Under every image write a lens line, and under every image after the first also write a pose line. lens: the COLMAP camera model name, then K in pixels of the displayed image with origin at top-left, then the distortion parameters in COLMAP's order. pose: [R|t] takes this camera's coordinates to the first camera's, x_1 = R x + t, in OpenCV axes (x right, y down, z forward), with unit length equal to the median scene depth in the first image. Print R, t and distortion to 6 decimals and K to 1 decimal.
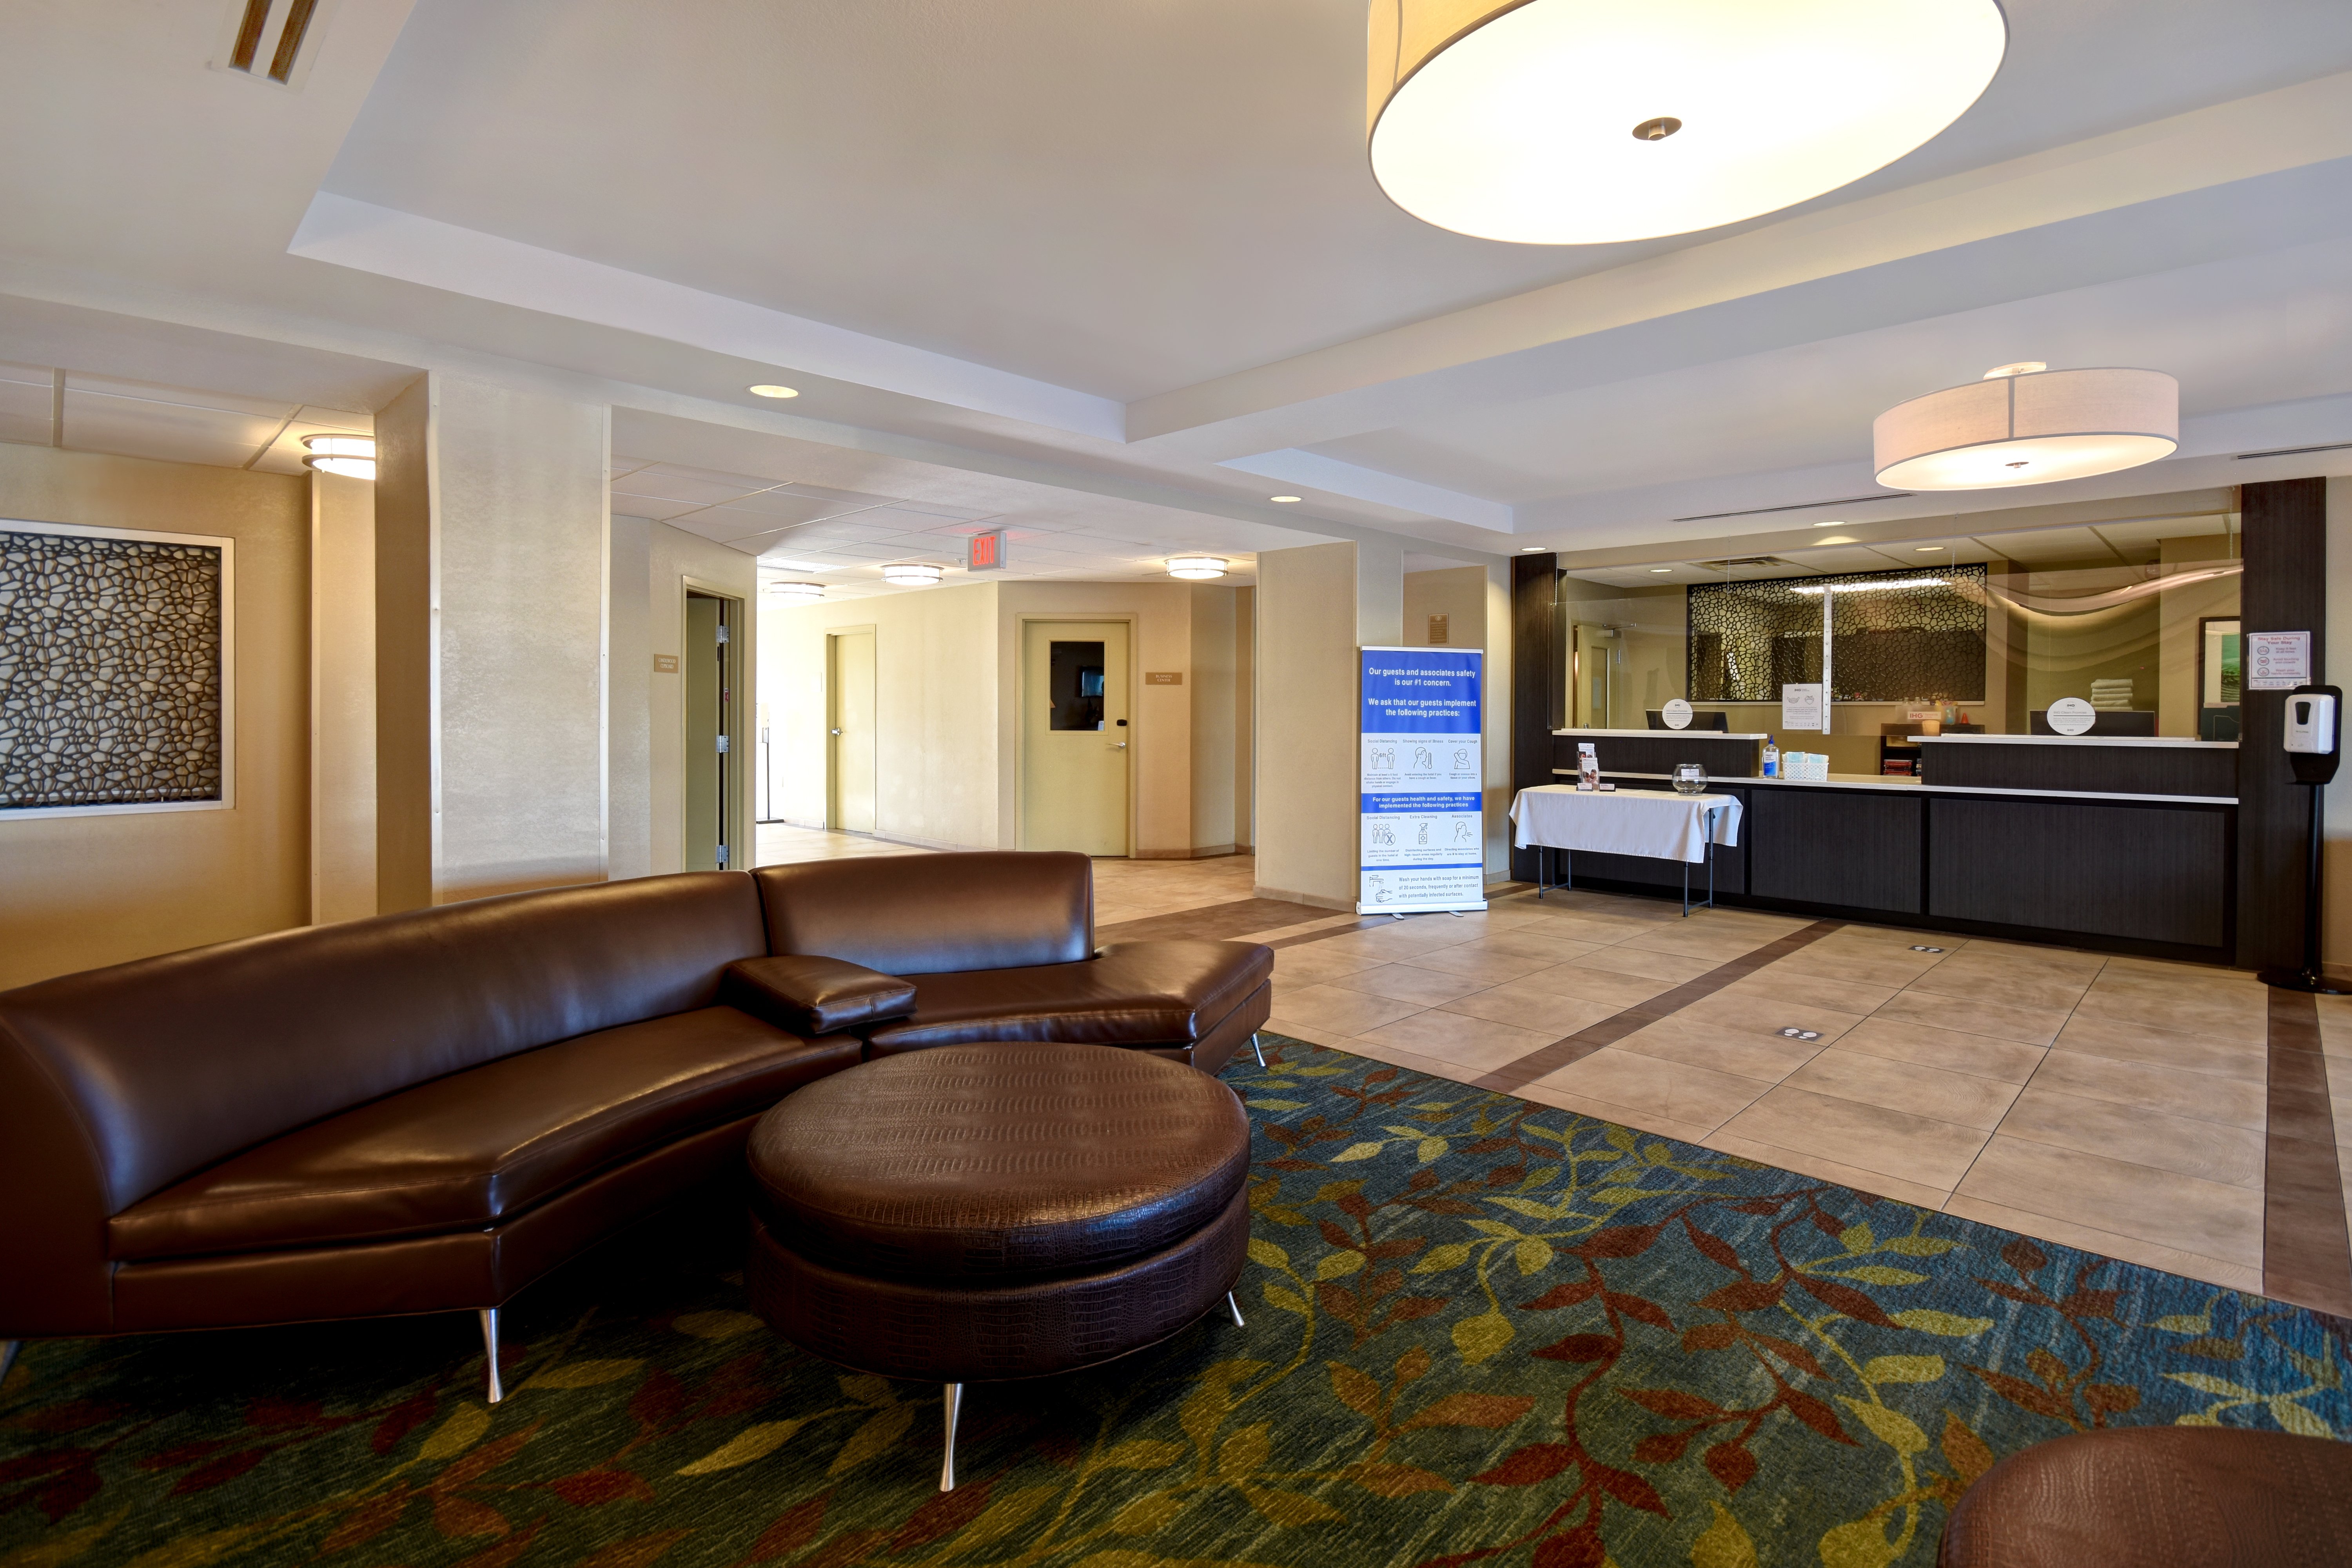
lens RADIAL K [[1079.2, 0, 1246.0], [0, 1079.2, 719.7], [0, 0, 1]] dist [0.000722, -0.008453]
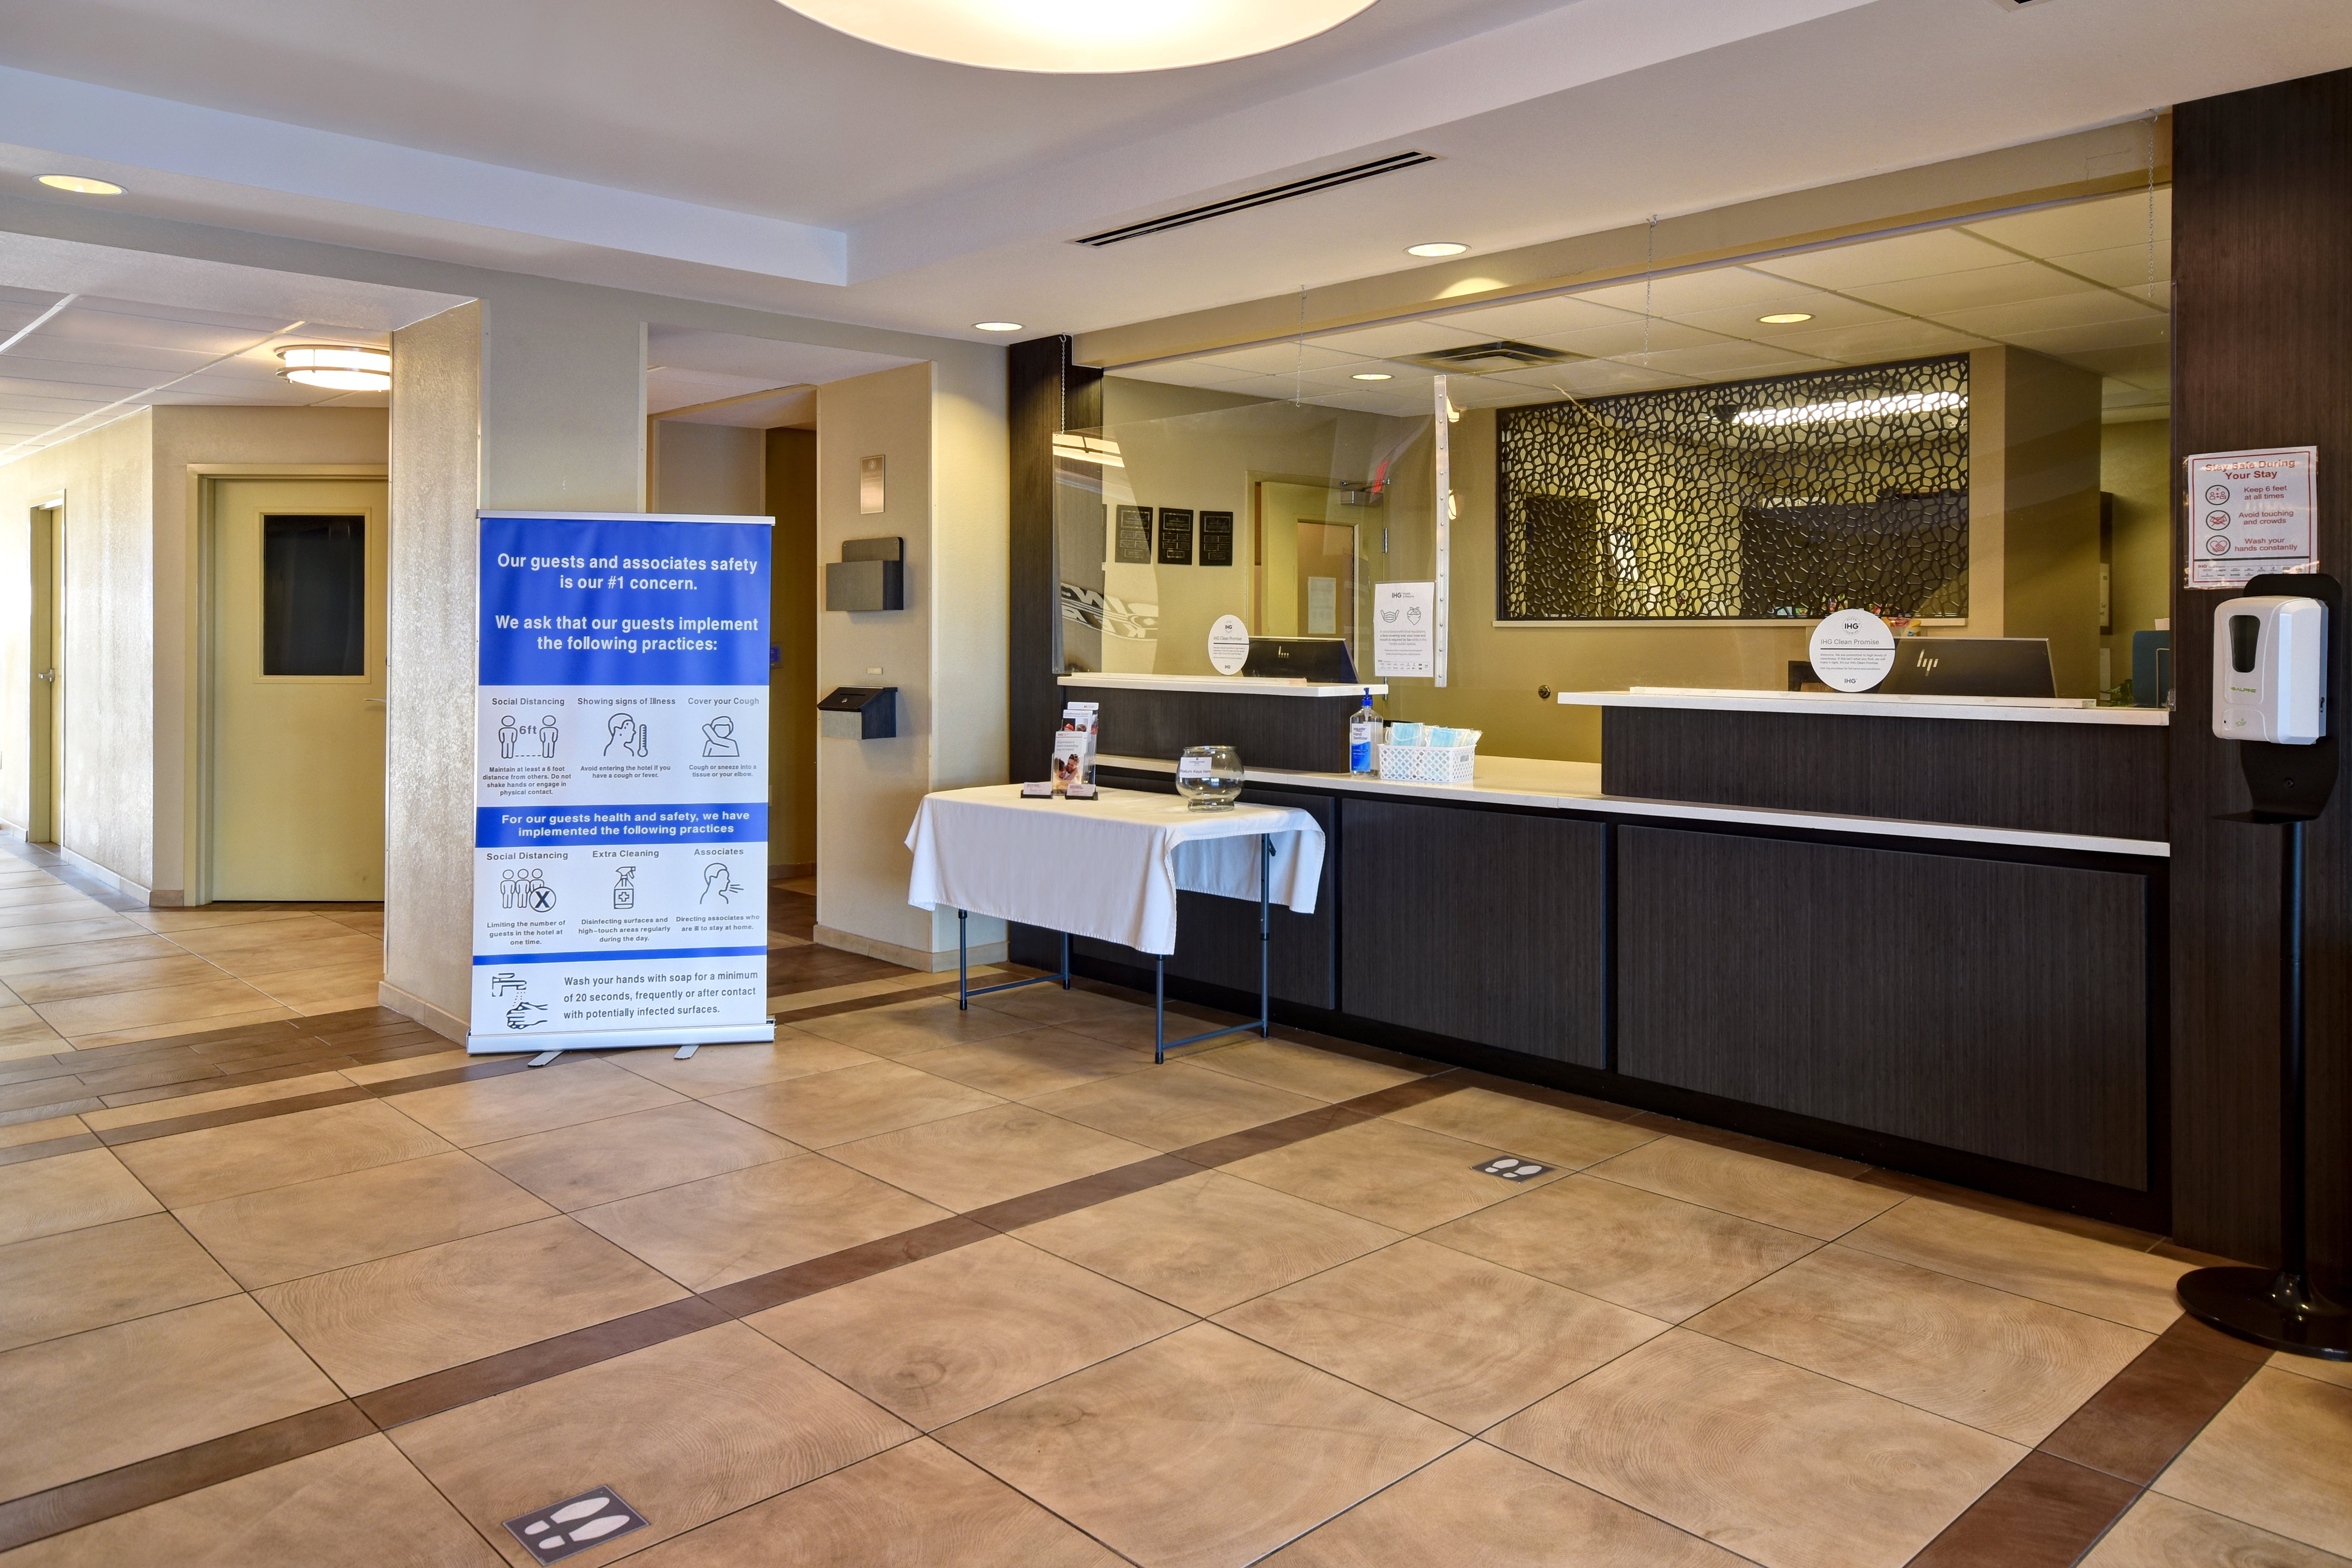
lens RADIAL K [[1655.4, 0, 1176.2], [0, 1655.4, 633.8], [0, 0, 1]] dist [0.048129, -0.001149]
pose [[0.998227, -0.002185, -0.059478, 0.461013], [0.001554, 0.999942, -0.010654, -0.002542], [0.059498, 0.010543, 0.998173, 0.249268]]
